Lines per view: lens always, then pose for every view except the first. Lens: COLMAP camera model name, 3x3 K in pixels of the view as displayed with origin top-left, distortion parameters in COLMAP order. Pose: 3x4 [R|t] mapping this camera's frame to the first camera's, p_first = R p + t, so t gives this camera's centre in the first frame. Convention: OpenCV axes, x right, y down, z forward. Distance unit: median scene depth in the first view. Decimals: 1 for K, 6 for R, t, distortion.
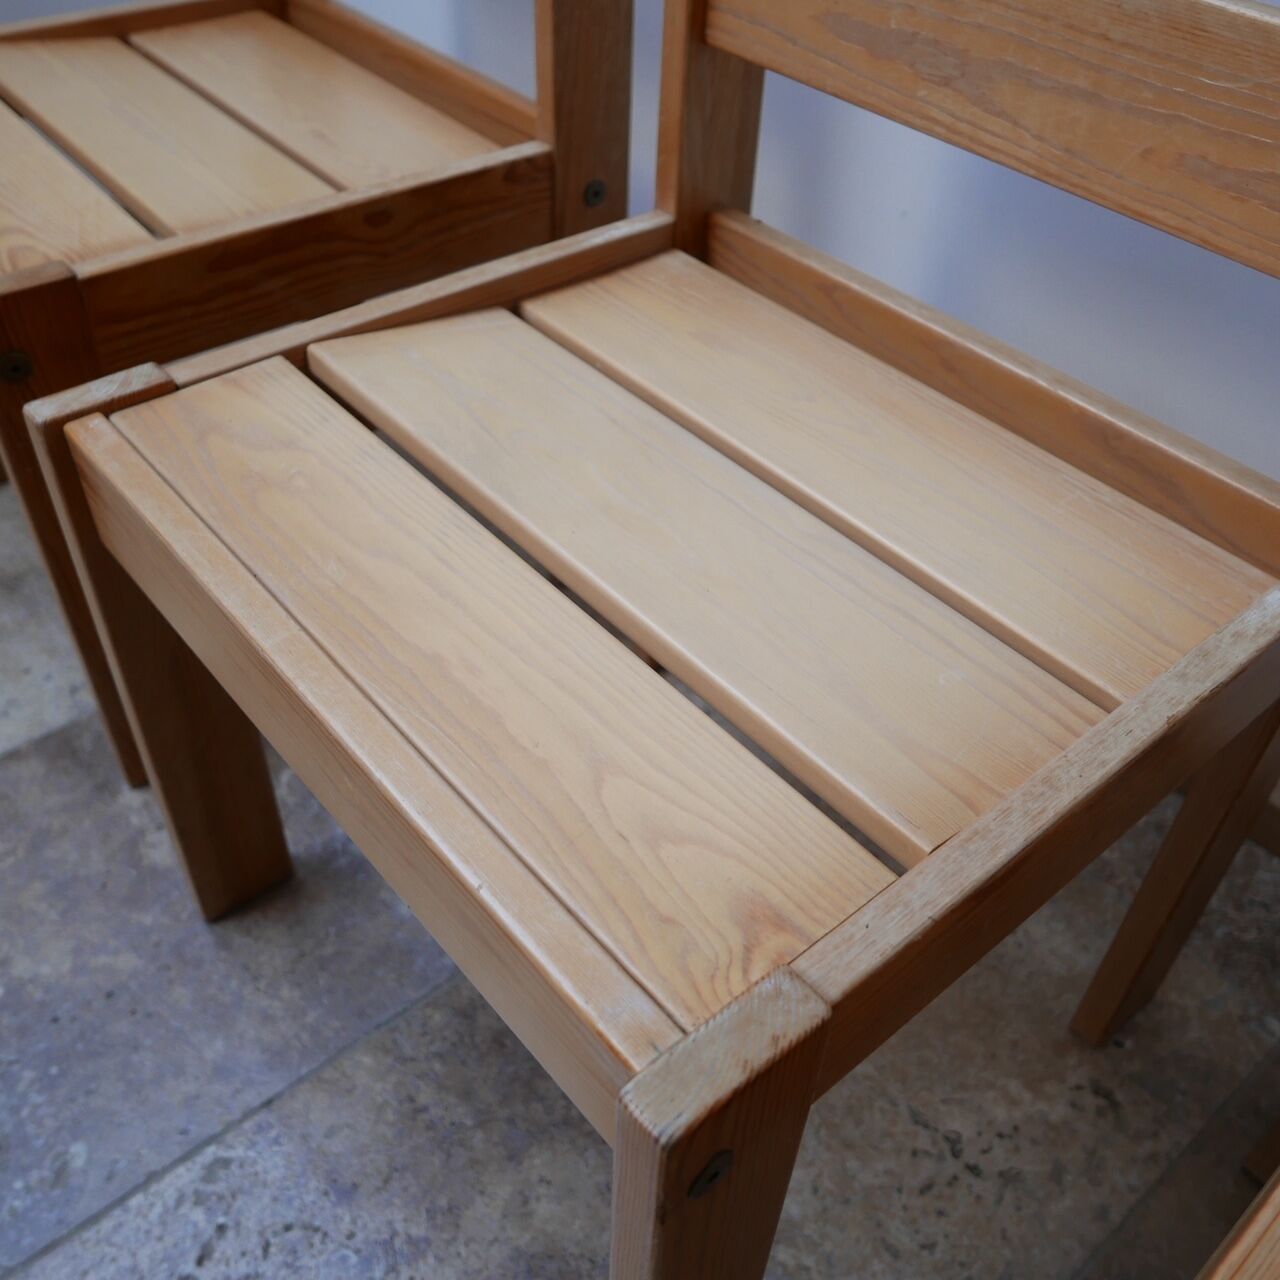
lens RADIAL K [[1254.5, 0, 640.0], [0, 1254.5, 640.0], [0, 0, 1]] dist [-0.023591, -0.014479]
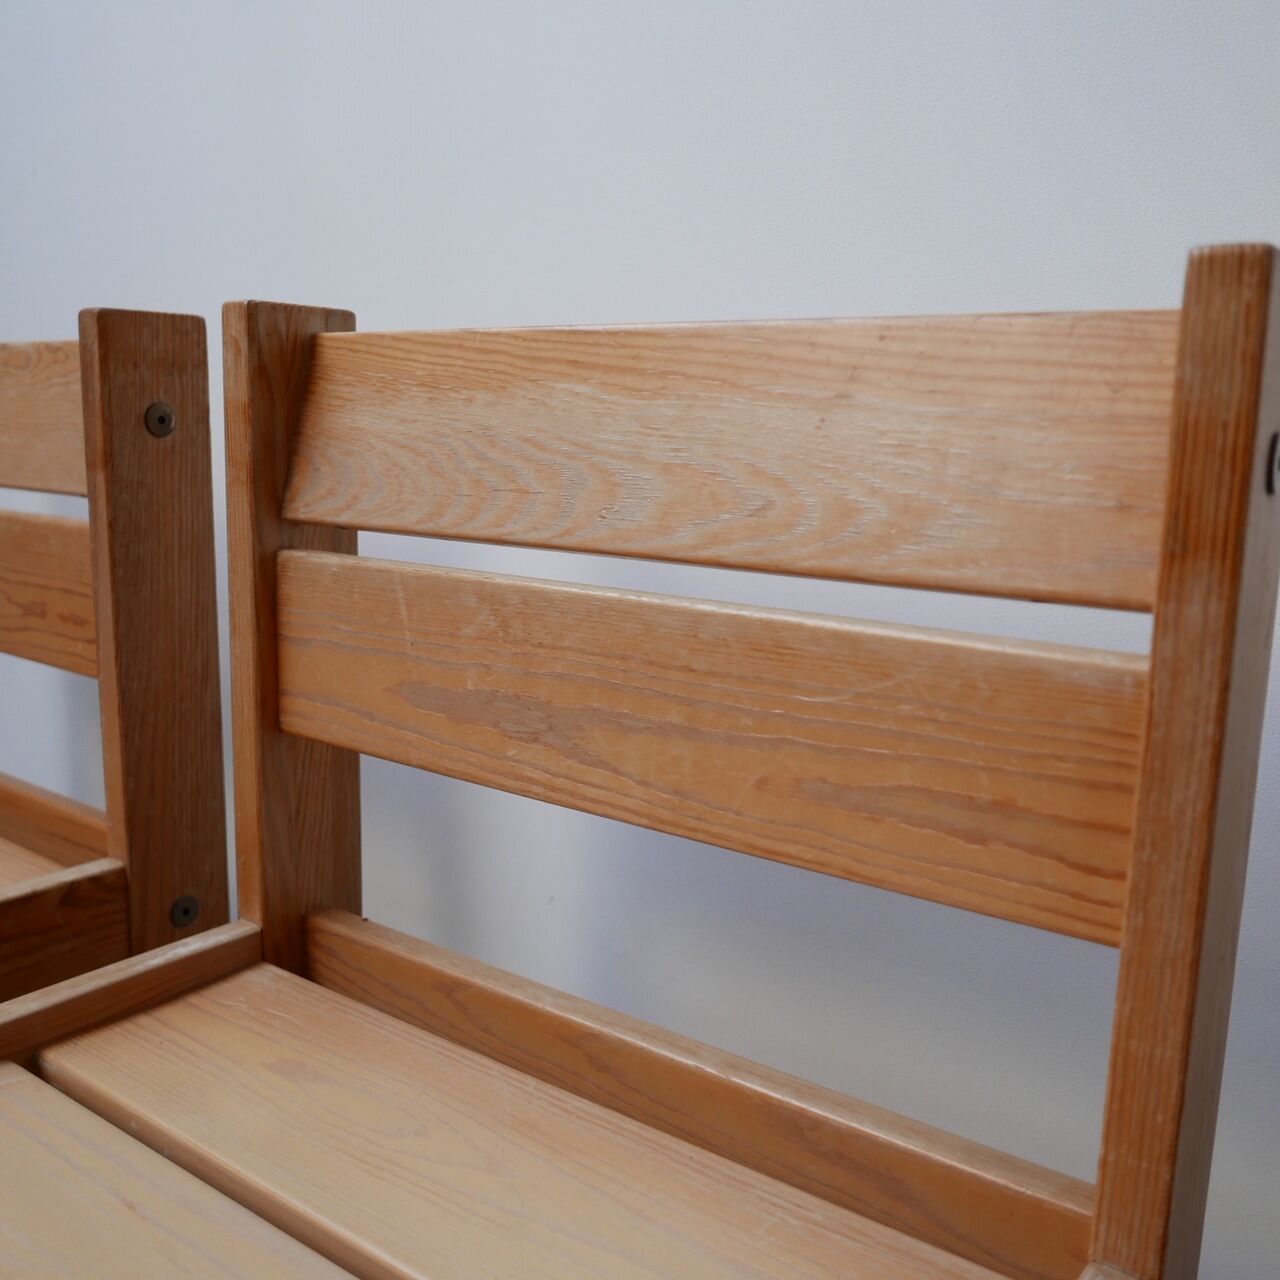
lens RADIAL K [[1254.5, 0, 640.0], [0, 1254.5, 640.0], [0, 0, 1]] dist [-0.023591, -0.014479]
pose [[0.973169, -0.058718, 0.222471, 0.125770], [0.167388, 0.844071, -0.509436, -0.042117], [-0.157869, 0.533006, 0.831253, 0.215551]]
